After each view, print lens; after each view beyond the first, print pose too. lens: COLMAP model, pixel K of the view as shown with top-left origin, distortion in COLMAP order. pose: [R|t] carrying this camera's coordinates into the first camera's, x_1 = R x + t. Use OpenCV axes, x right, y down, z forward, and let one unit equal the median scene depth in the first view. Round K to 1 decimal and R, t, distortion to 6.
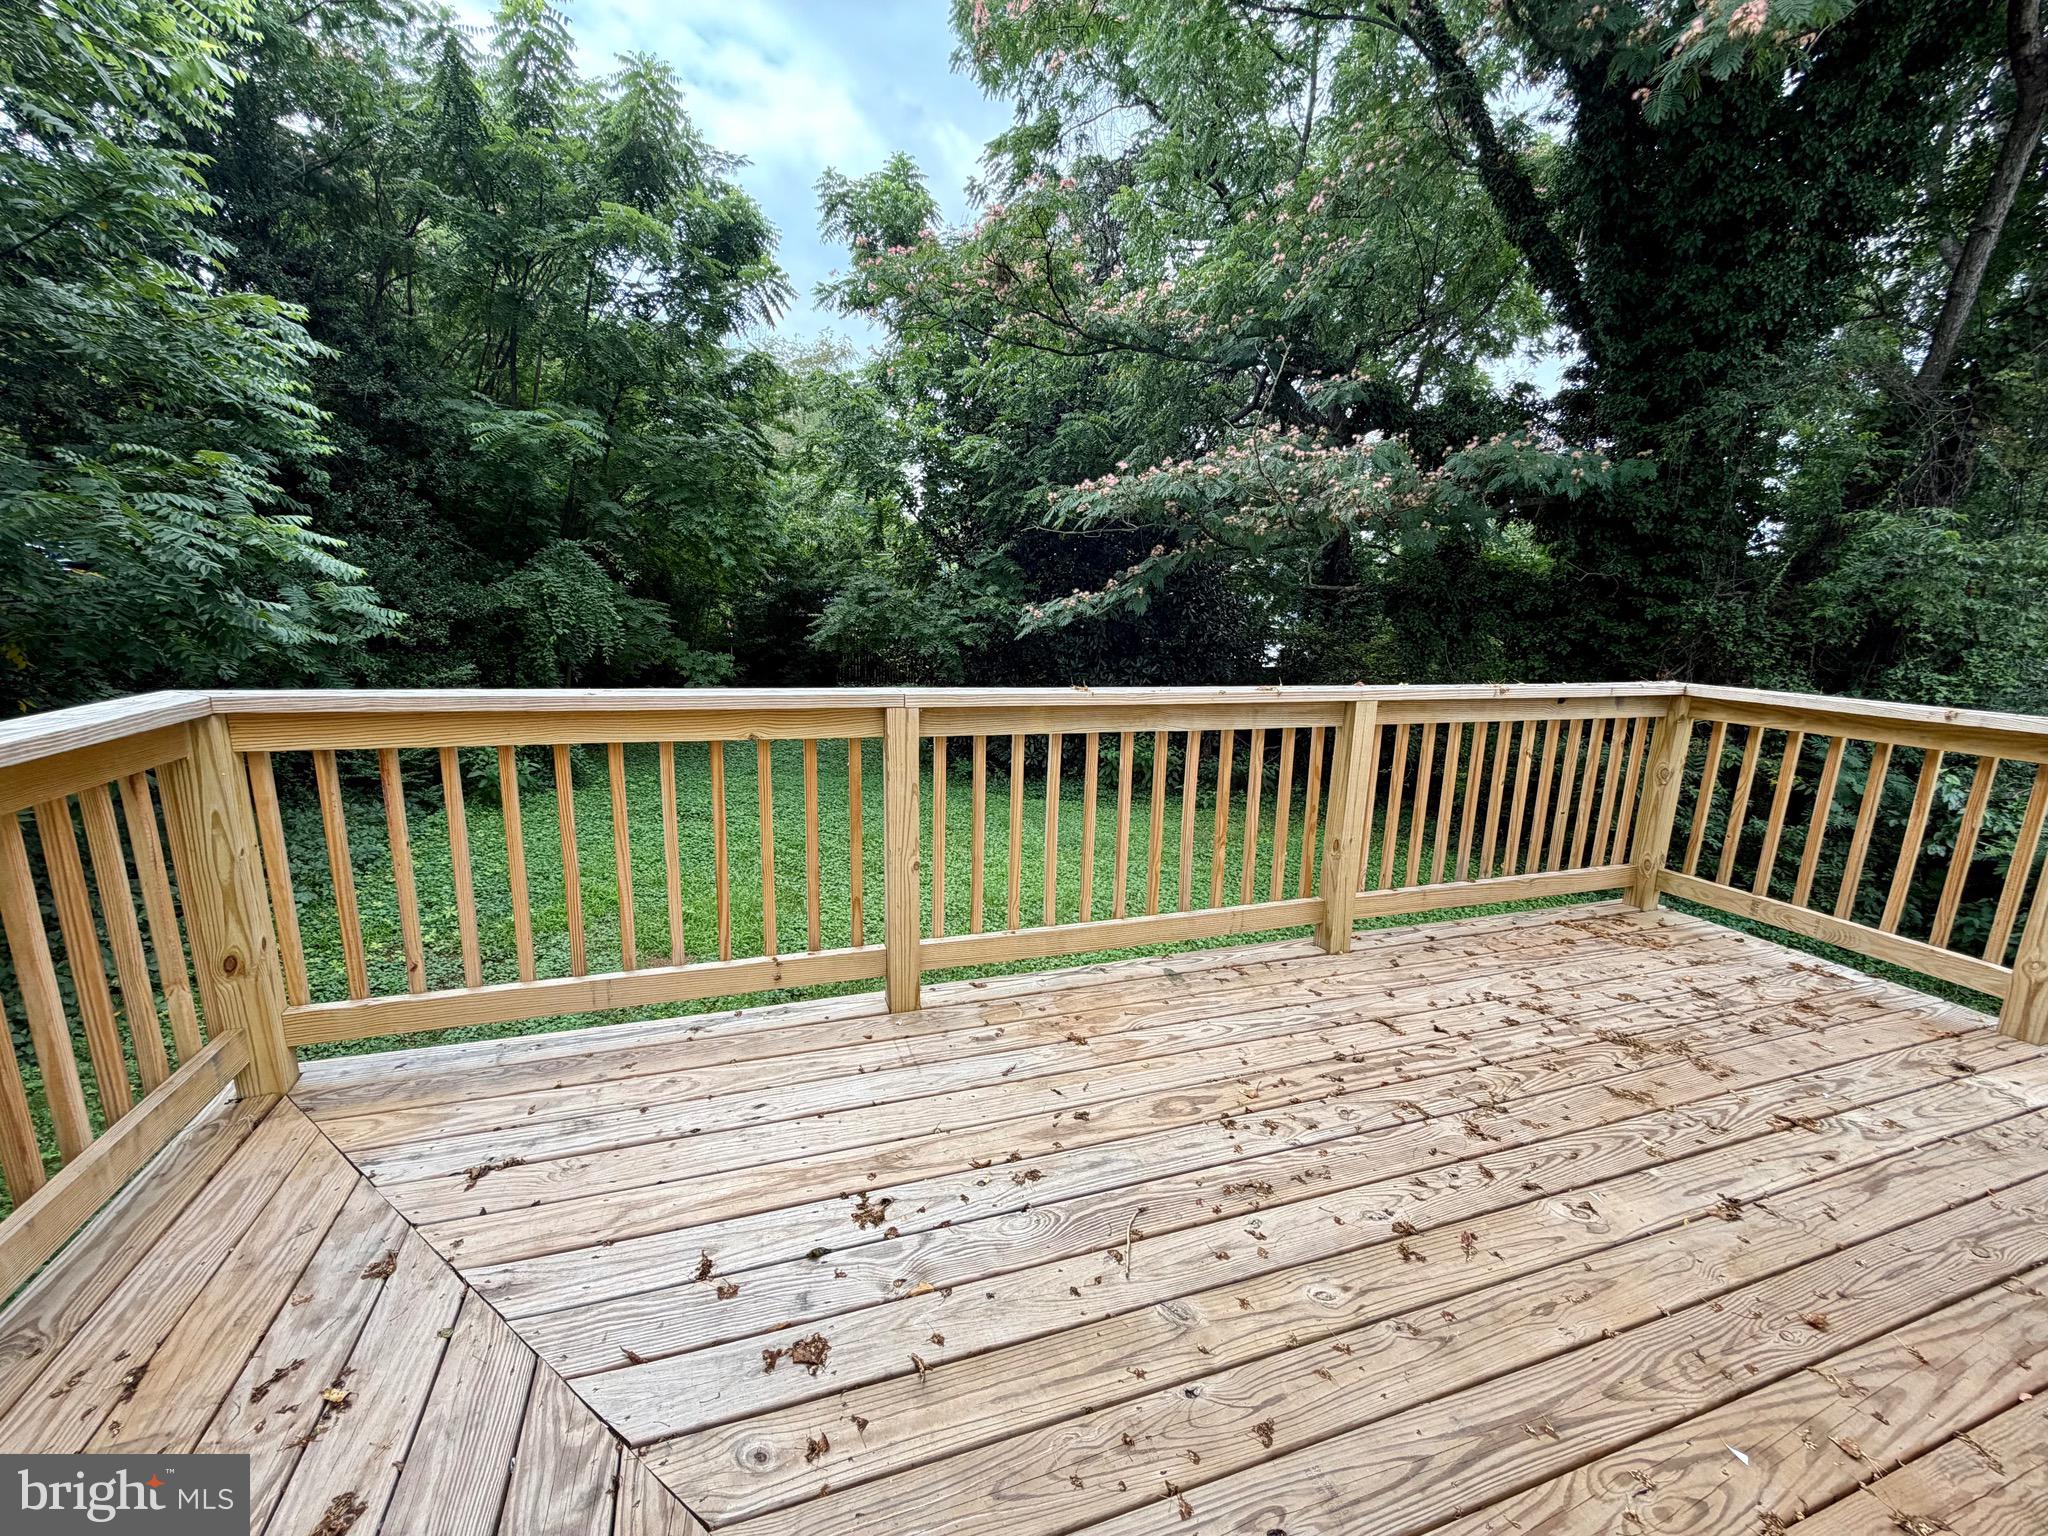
lens RADIAL K [[810.6, 0, 1012.4], [0, 810.6, 773.2], [0, 0, 1]] dist [-0.001894, 0.000536]
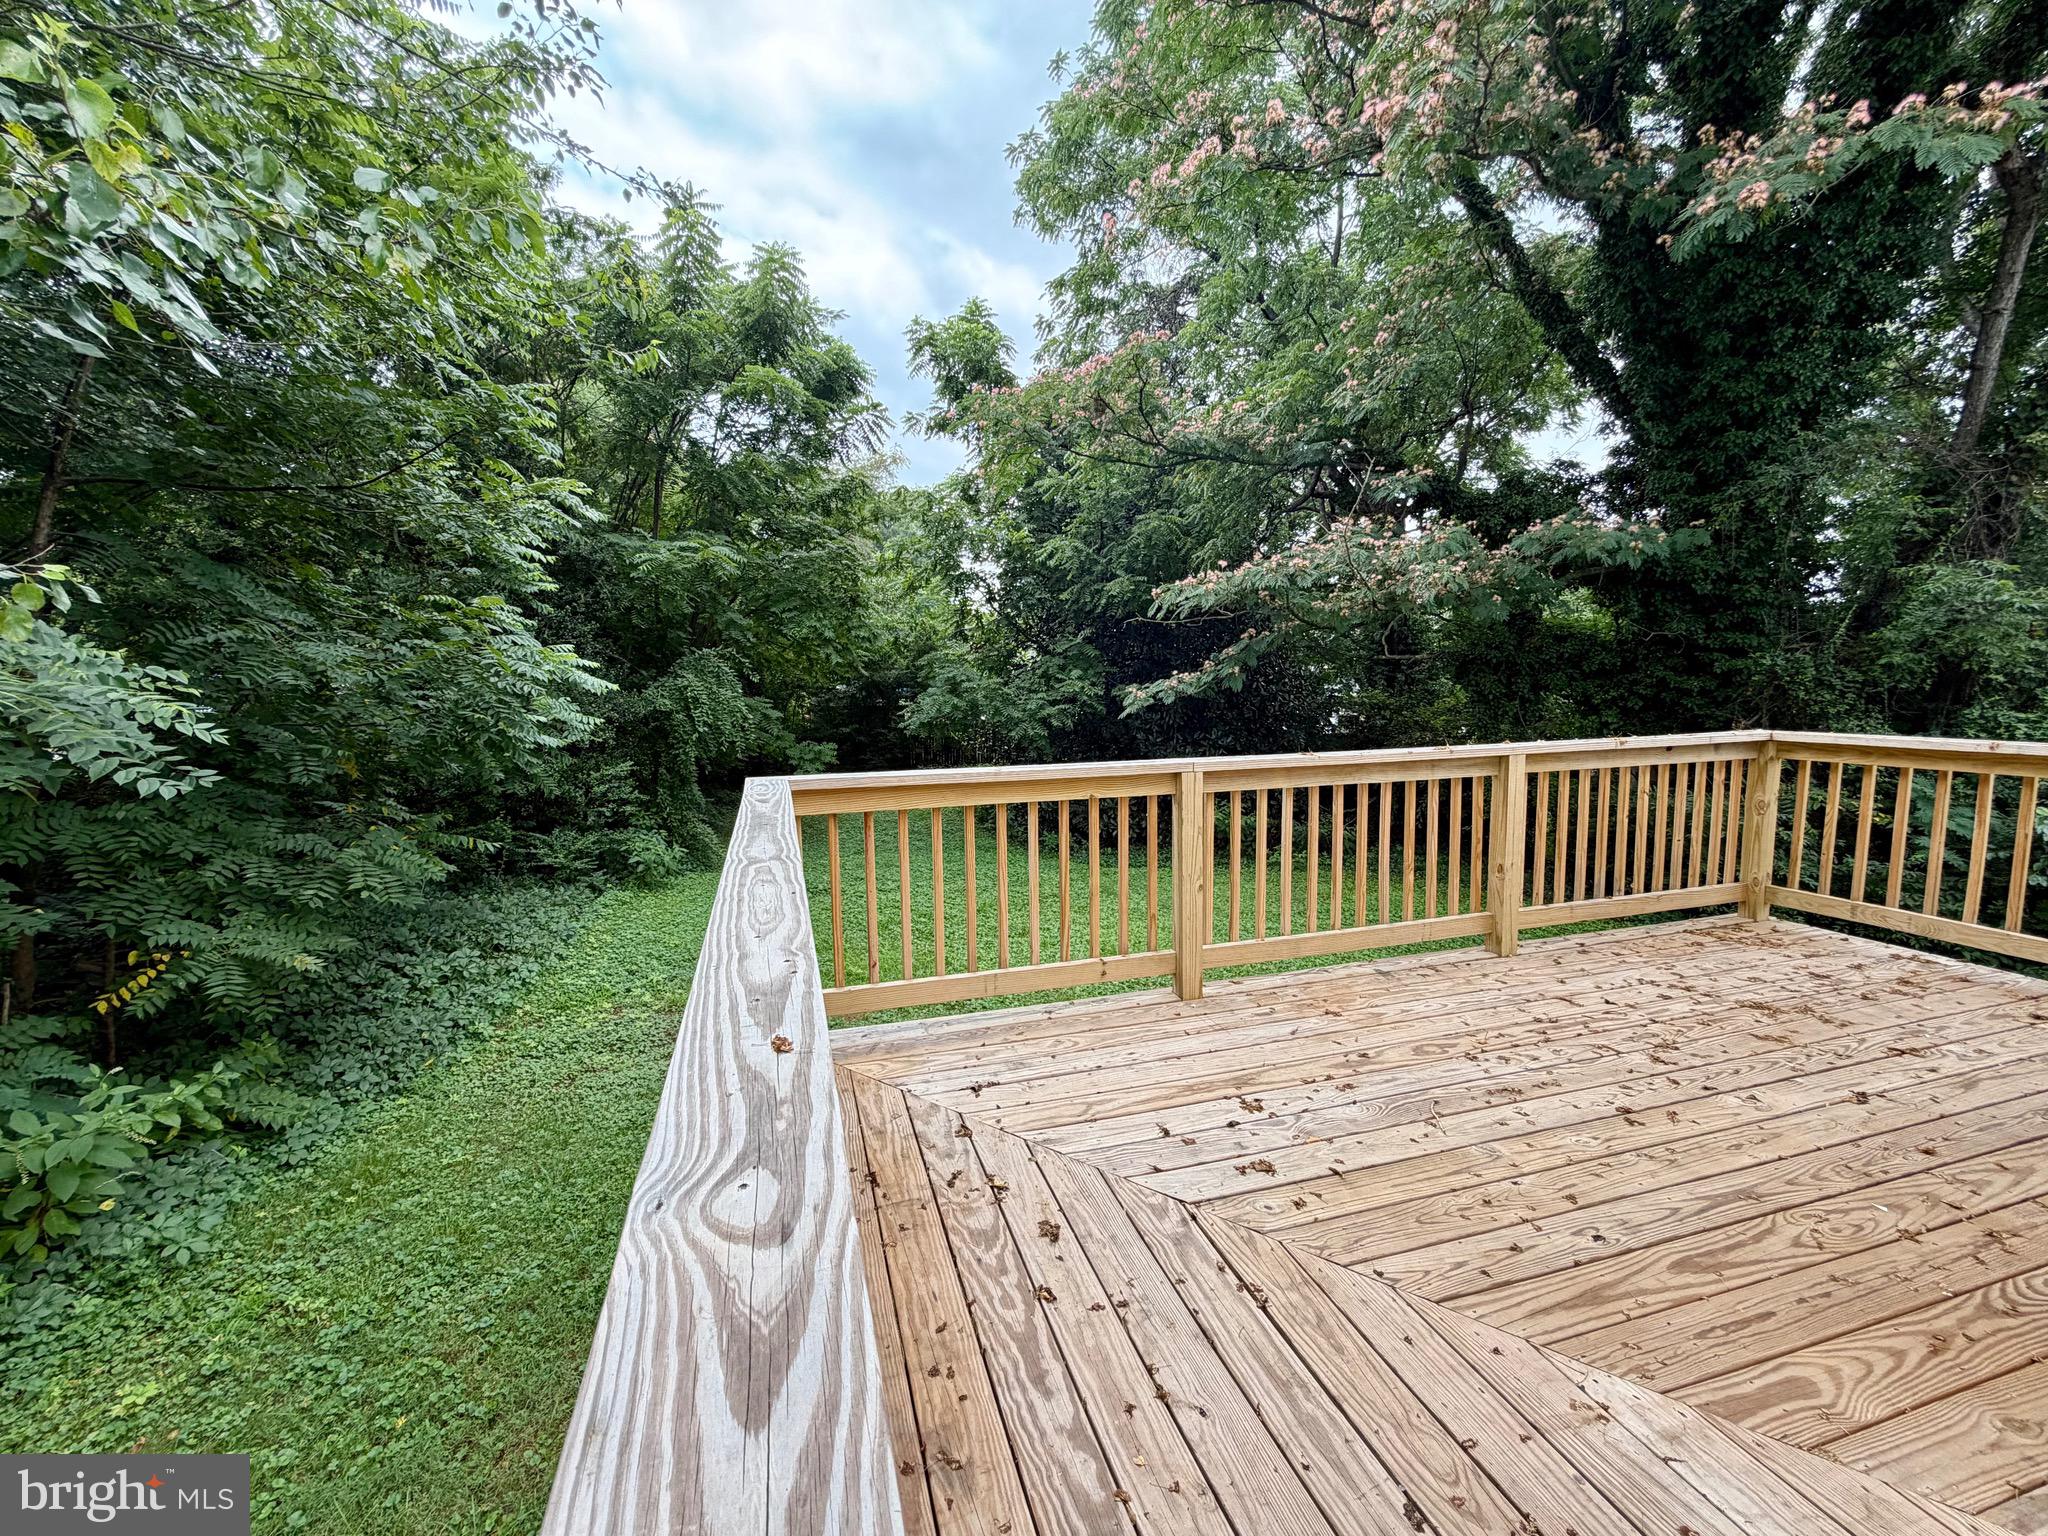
lens RADIAL K [[810.6, 0, 1013.8], [0, 810.6, 773.7], [0, 0, 1]] dist [-0.001894, 0.000536]
pose [[0.997766, -0.040724, -0.052955, -0.139852], [0.035467, 0.994683, -0.096684, 0.017680], [0.056610, 0.094590, 0.993905, -0.155059]]
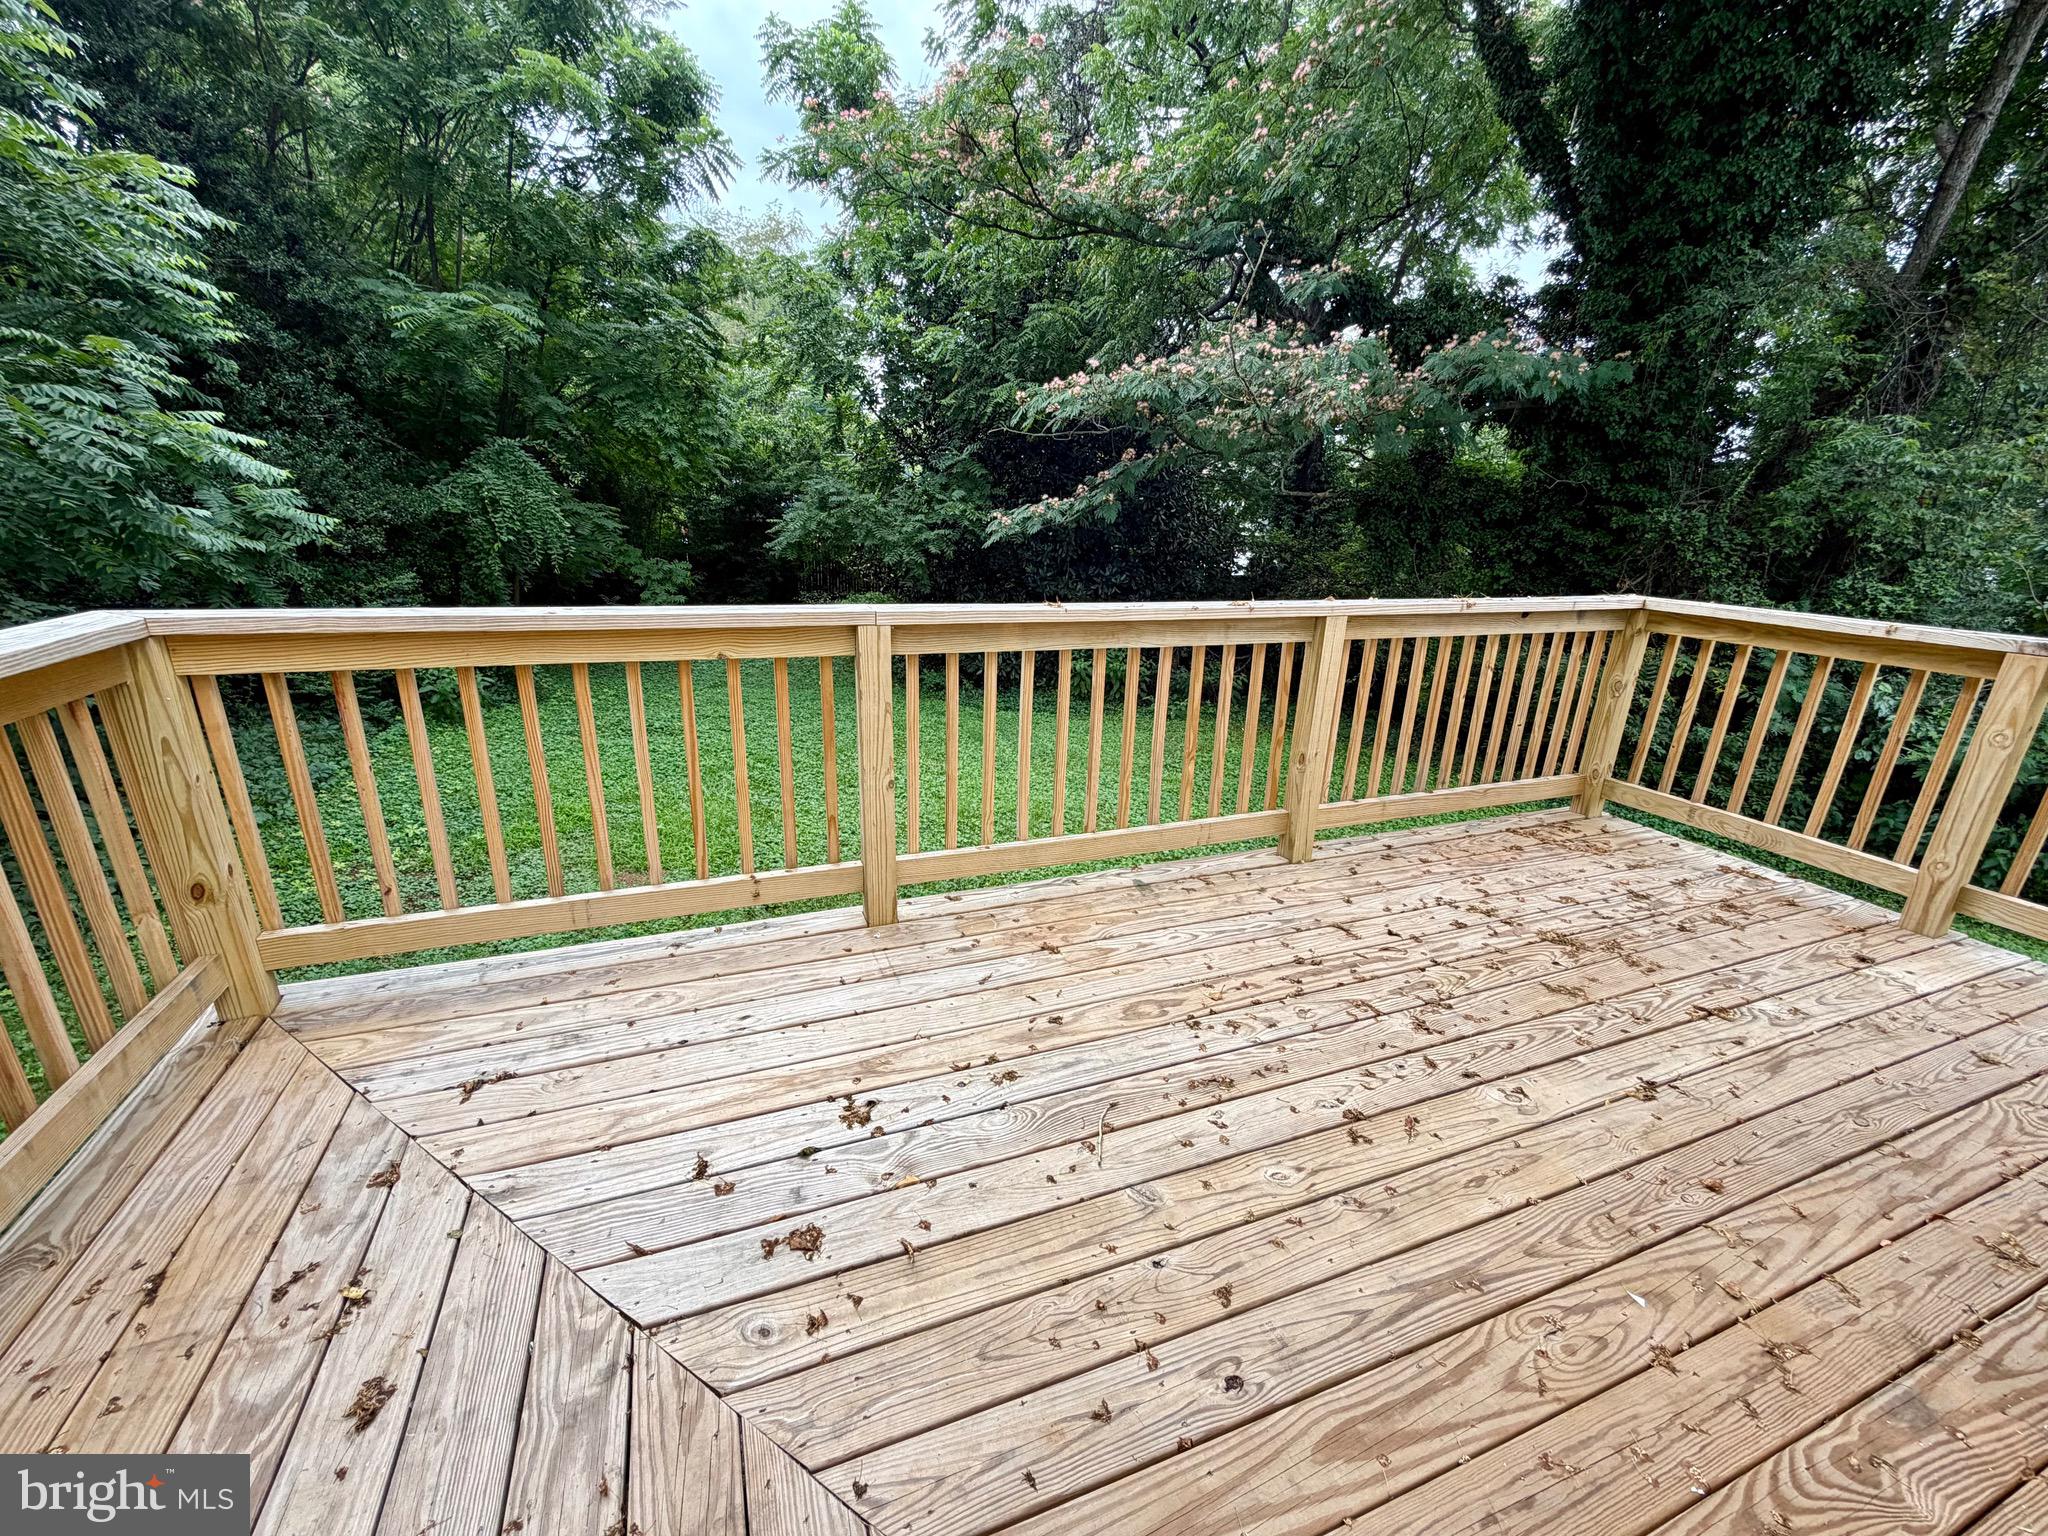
lens RADIAL K [[810.6, 0, 1012.5], [0, 810.6, 772.8], [0, 0, 1]] dist [-0.001894, 0.000536]
pose [[0.999194, -0.009249, 0.039049, -0.002735], [0.004928, 0.993993, 0.109335, -0.003584], [-0.039826, -0.109055, 0.993238, -0.001912]]
